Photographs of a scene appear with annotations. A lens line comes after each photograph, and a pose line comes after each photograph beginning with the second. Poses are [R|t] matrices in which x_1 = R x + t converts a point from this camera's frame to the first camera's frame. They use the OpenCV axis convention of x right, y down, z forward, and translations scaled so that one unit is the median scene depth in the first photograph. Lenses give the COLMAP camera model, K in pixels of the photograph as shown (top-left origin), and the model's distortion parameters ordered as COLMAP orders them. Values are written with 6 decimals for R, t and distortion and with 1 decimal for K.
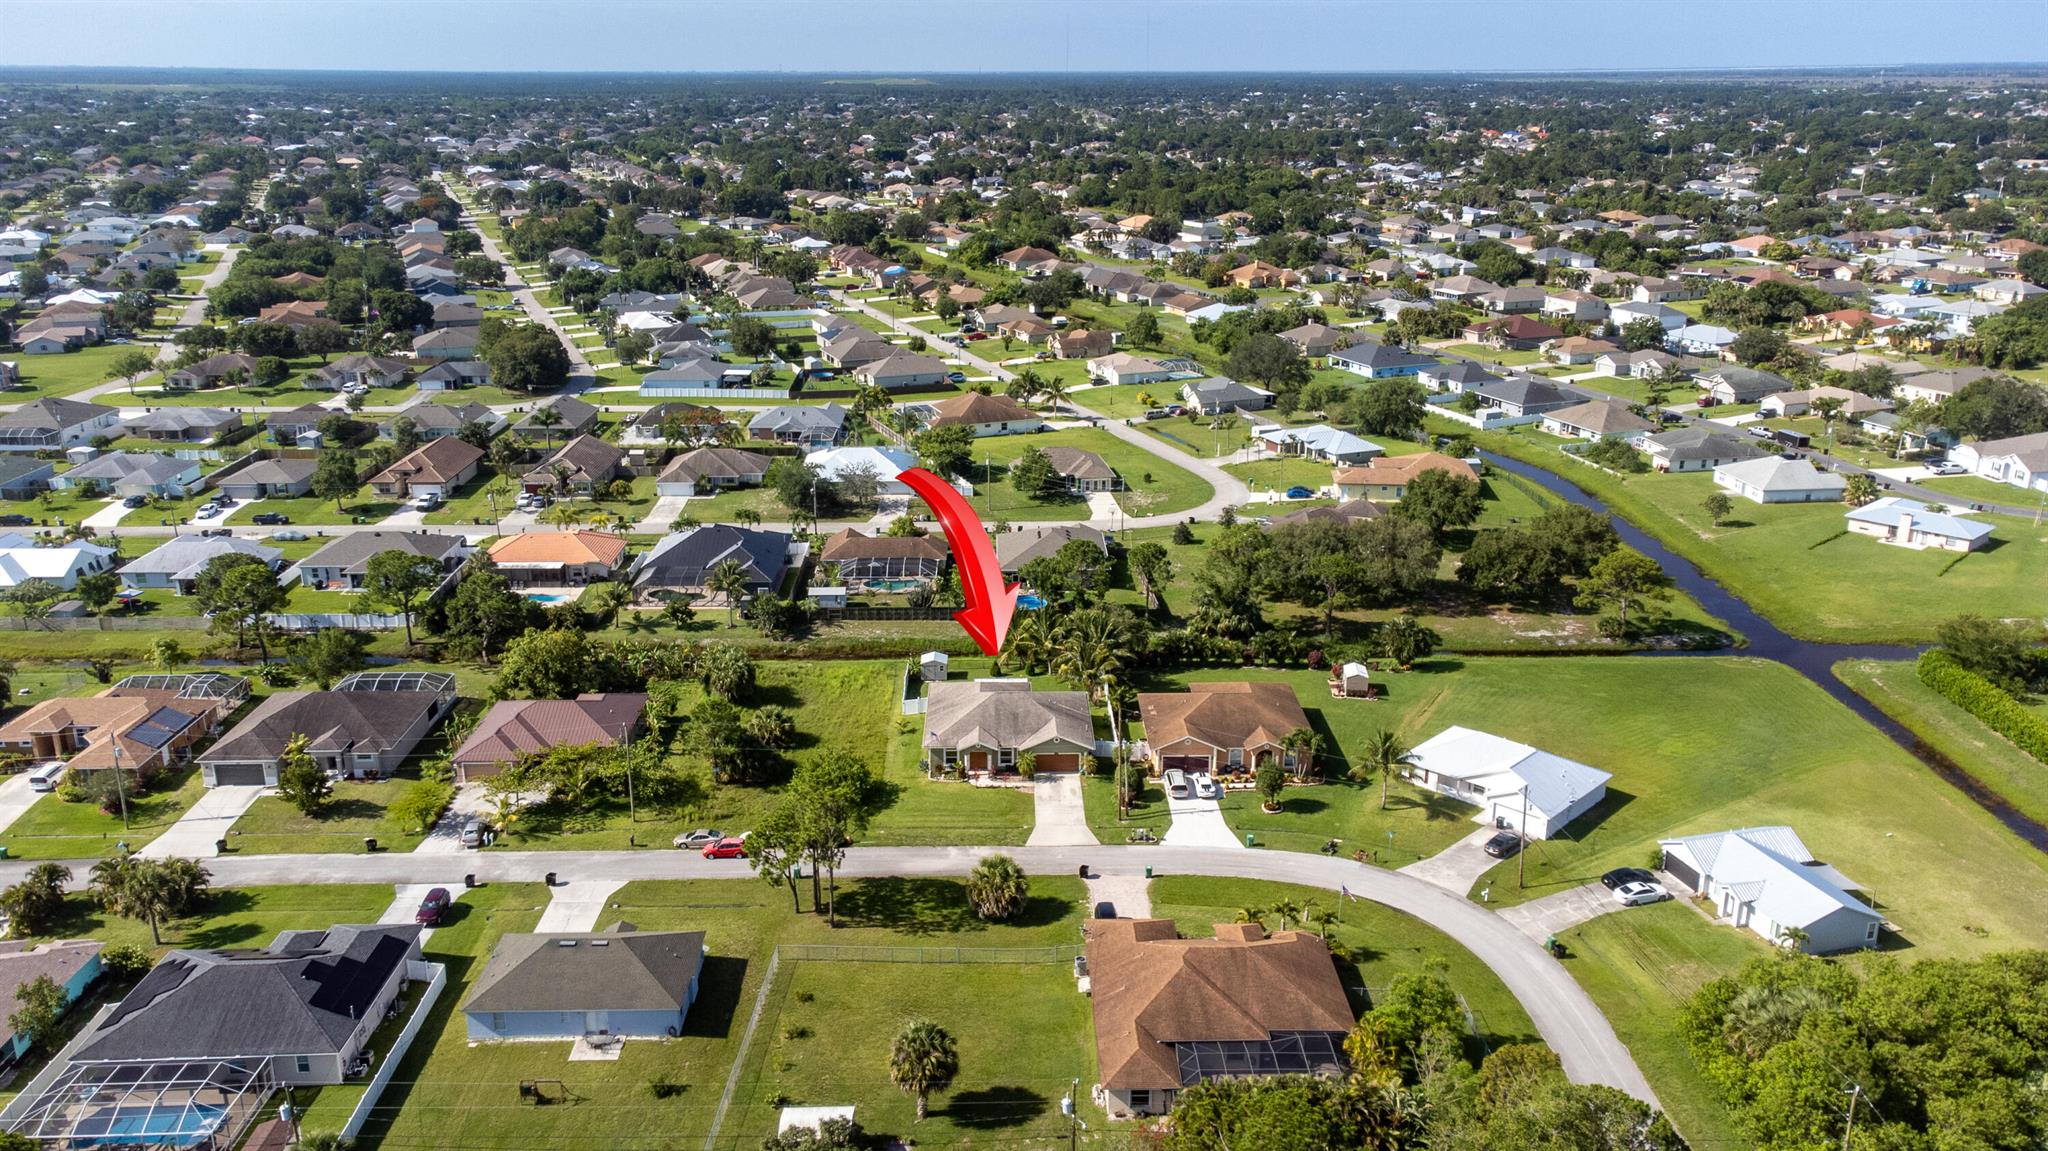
lens RADIAL K [[1529.1, 0, 1020.3], [0, 1529.1, 574.4], [0, 0, 1]] dist [0.007349, 0.080207]
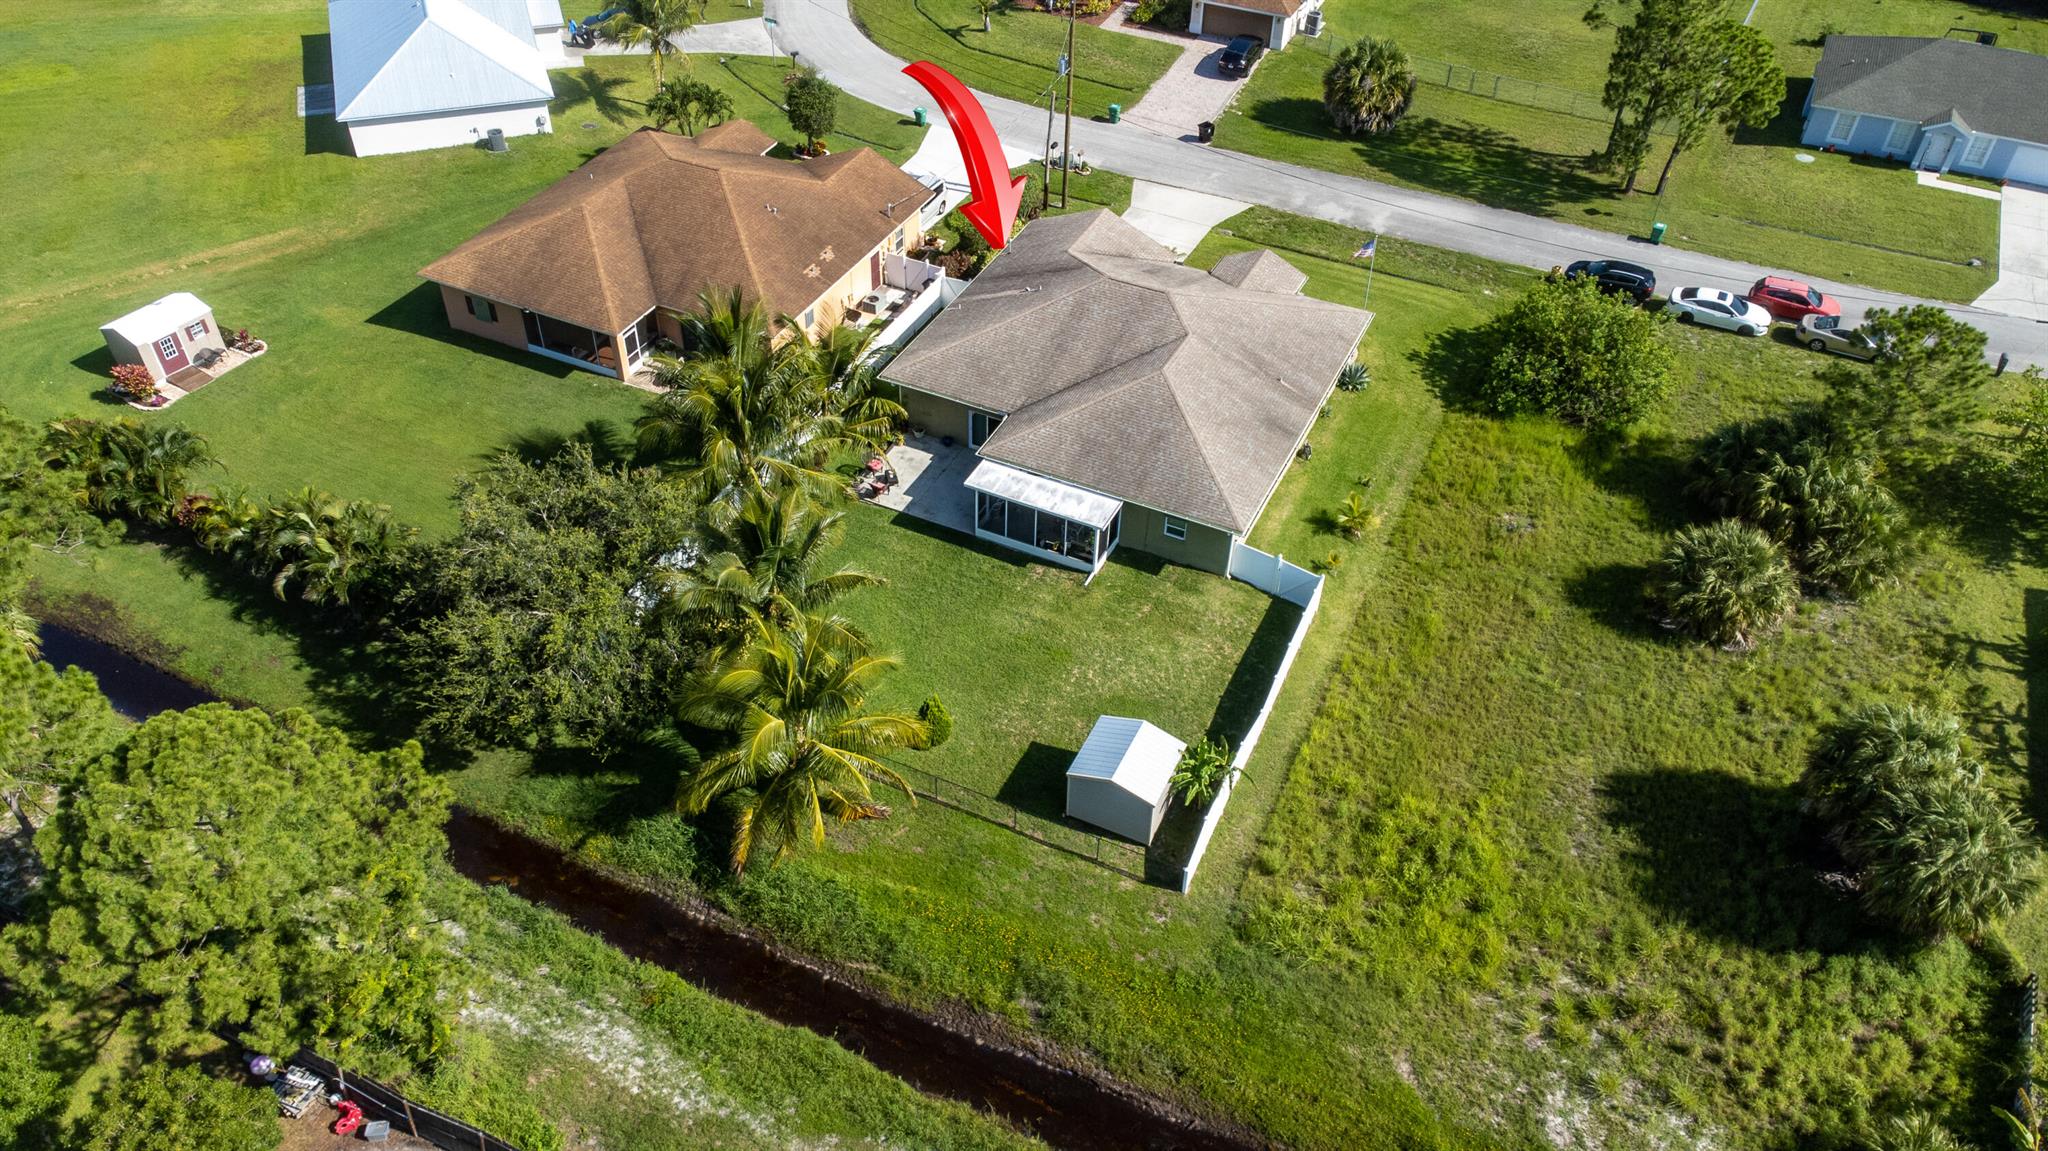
lens RADIAL K [[1529.1, 0, 1020.3], [0, 1529.1, 574.4], [0, 0, 1]] dist [0.007349, 0.080207]
pose [[-0.894955, -0.307709, 0.323064, -0.139363], [0.115813, 0.539061, 0.834266, -0.230720], [-0.430863, 0.784046, -0.446799, 1.302222]]
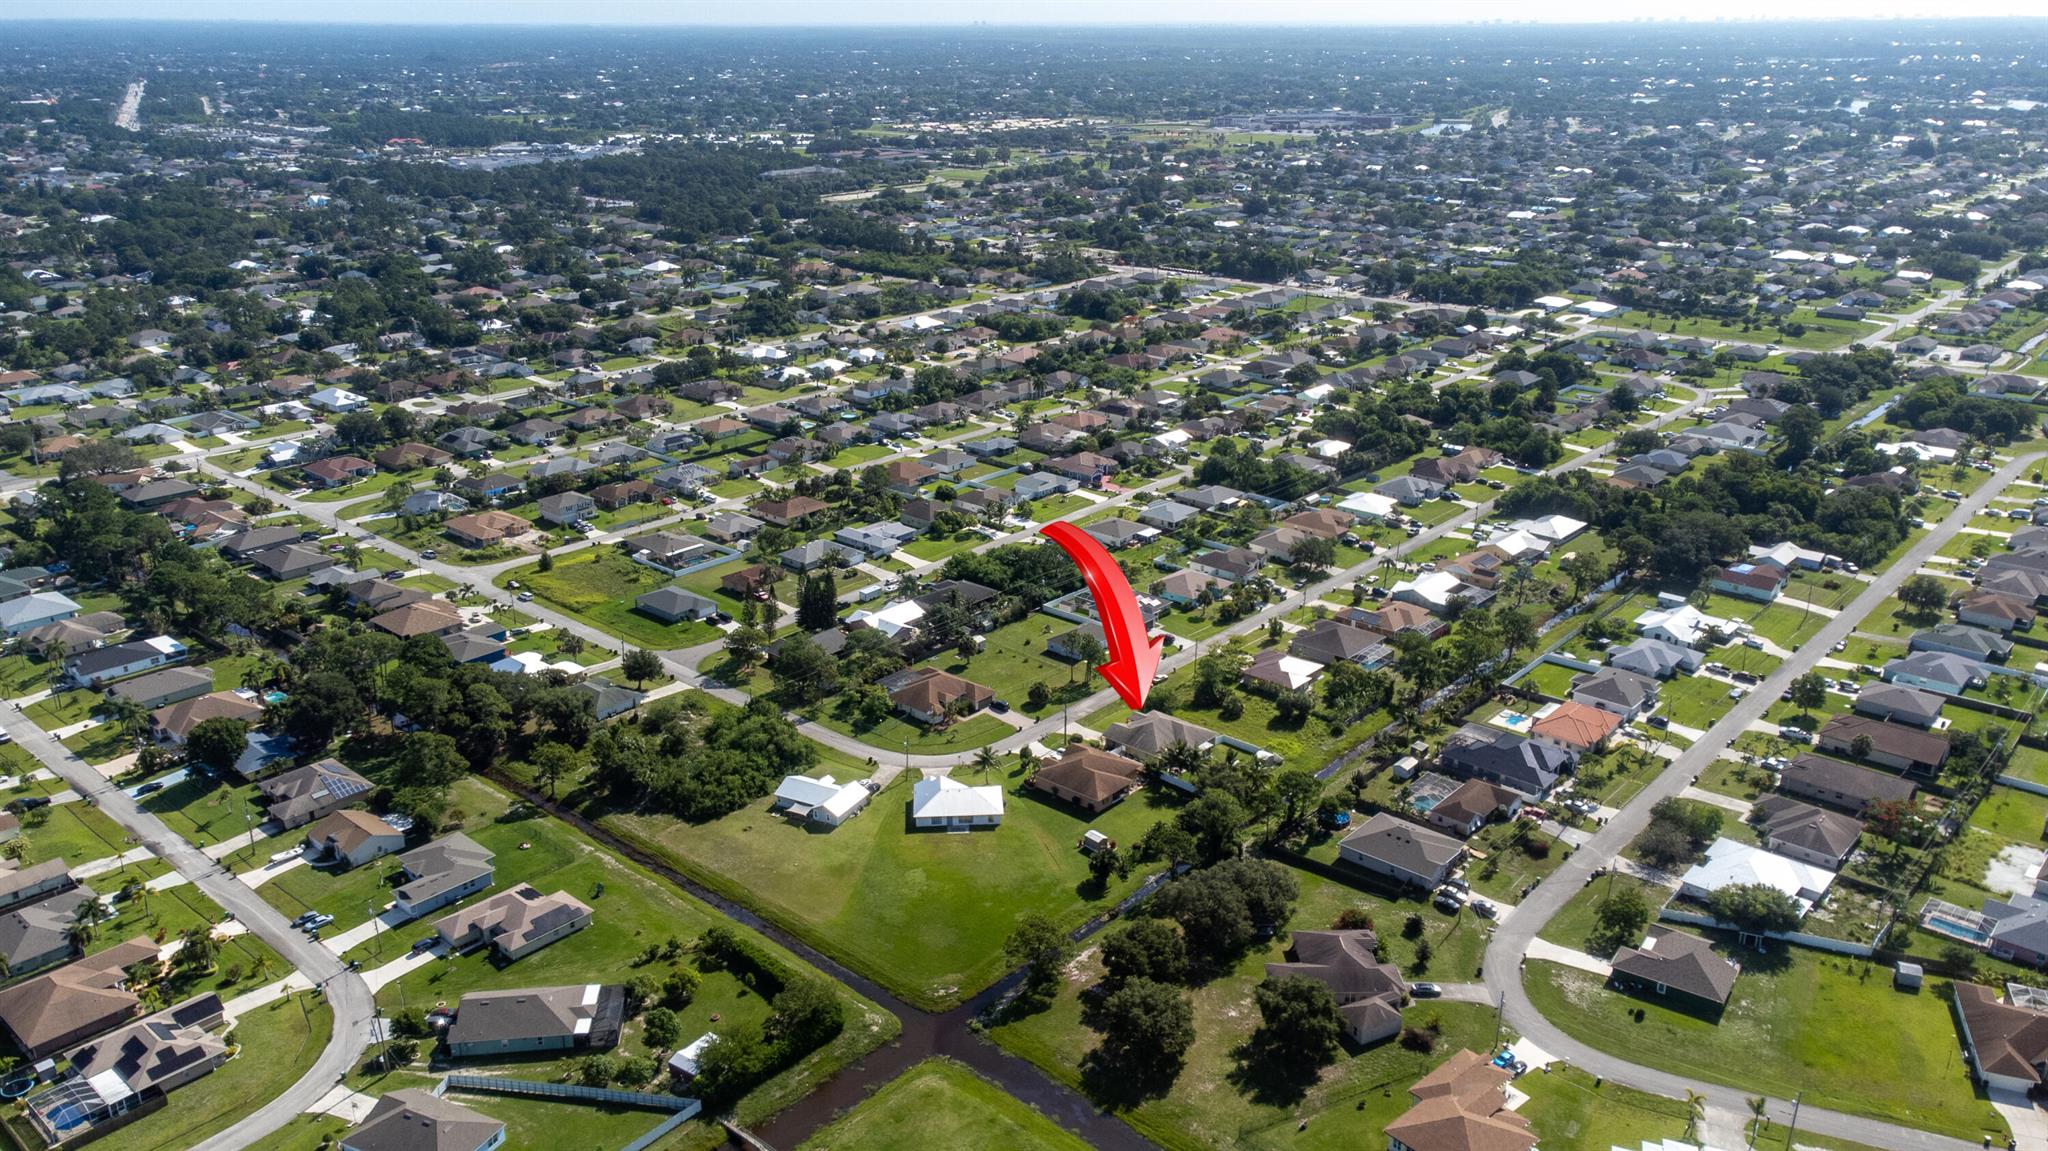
lens RADIAL K [[1529.1, 0, 1020.3], [0, 1529.1, 574.4], [0, 0, 1]] dist [0.007349, 0.080207]
pose [[-0.672890, 0.250719, -0.695959, 1.530576], [-0.227169, 0.825317, 0.516959, -1.125919], [0.703998, 0.505957, -0.498392, 1.849384]]
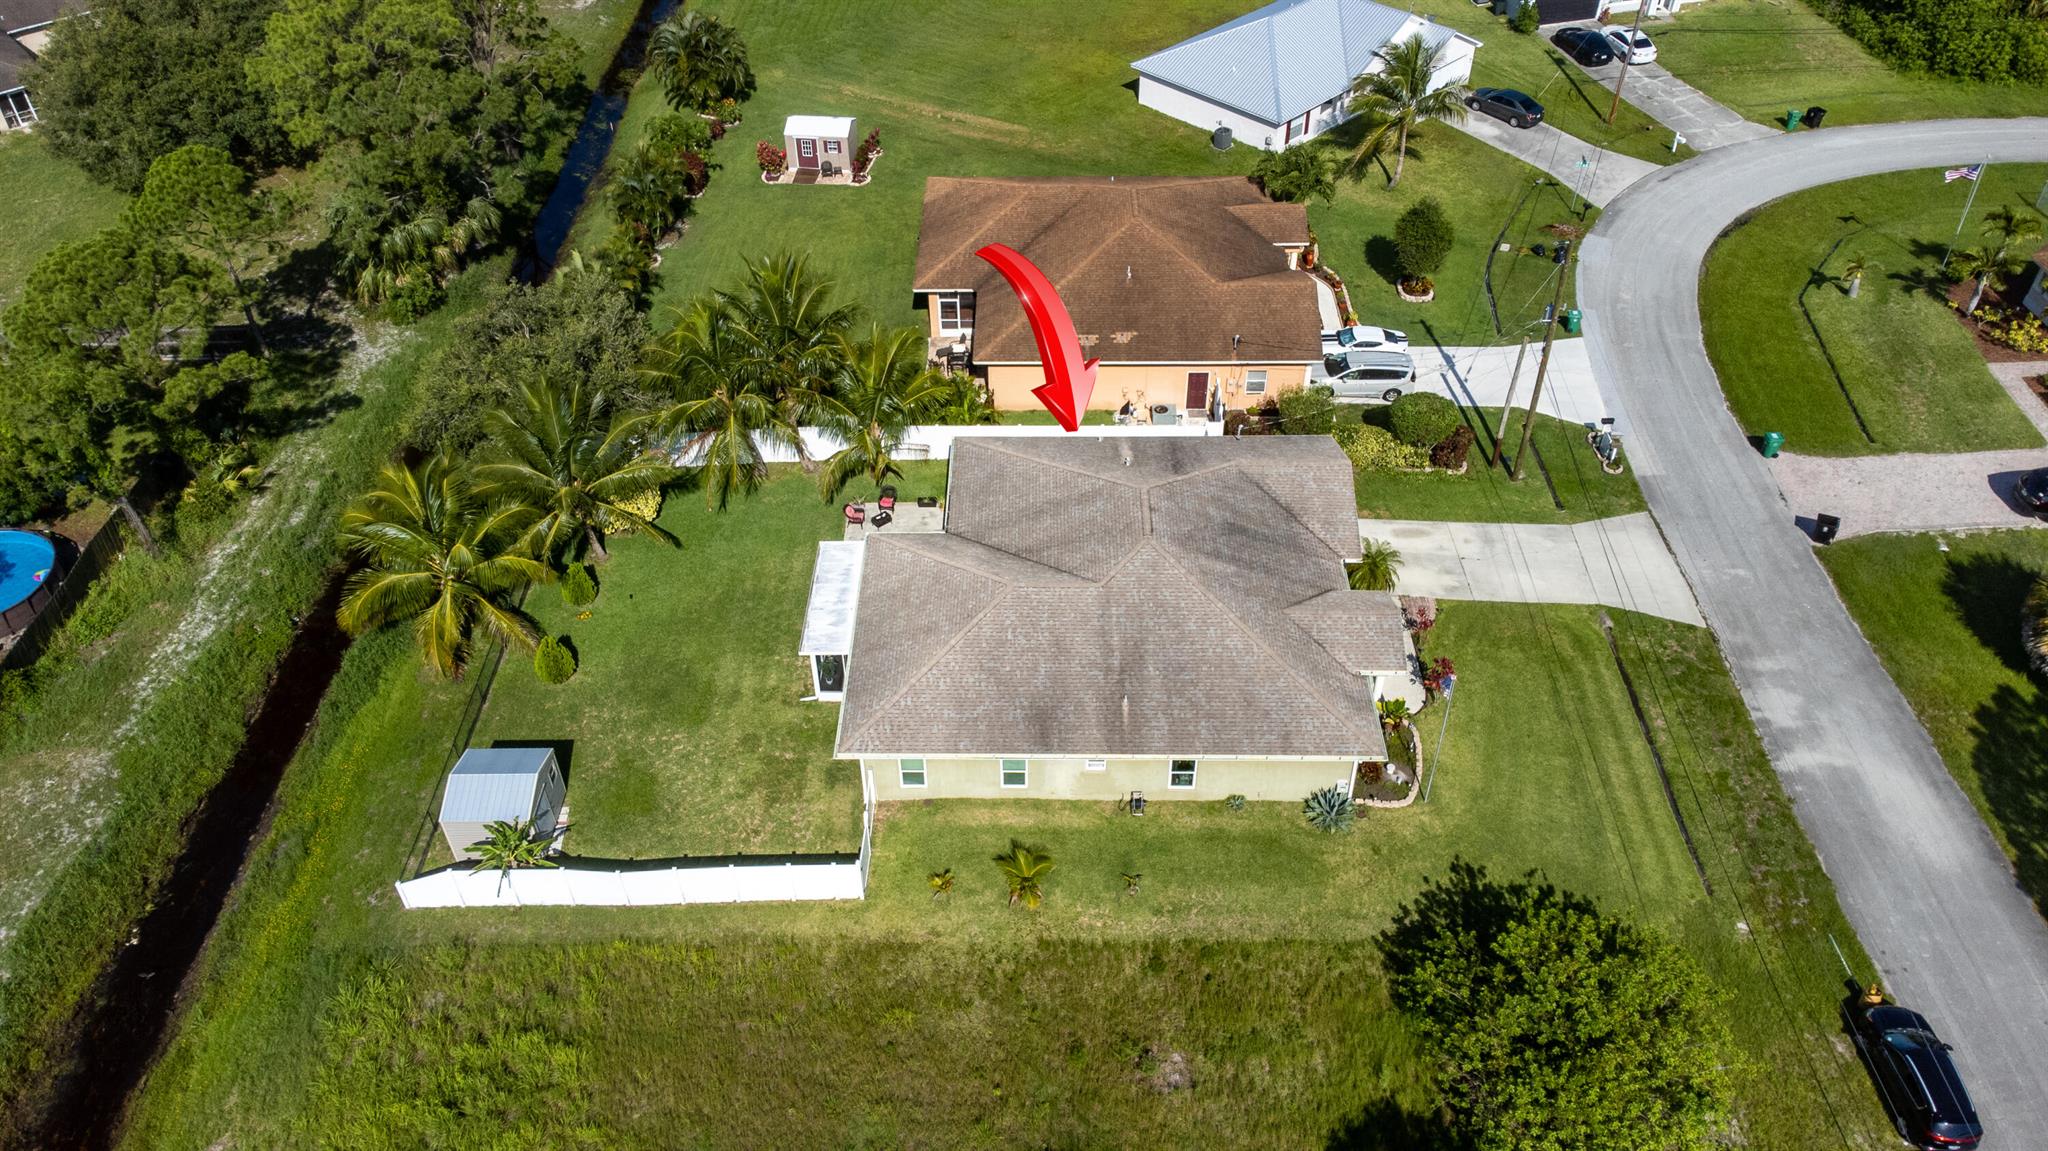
lens RADIAL K [[1529.1, 0, 1020.3], [0, 1529.1, 574.4], [0, 0, 1]] dist [0.007349, 0.080207]
pose [[0.032332, -0.657414, 0.752836, -0.277431], [0.314988, 0.721548, 0.616564, -0.131168], [-0.948545, 0.217200, 0.230406, 0.988985]]
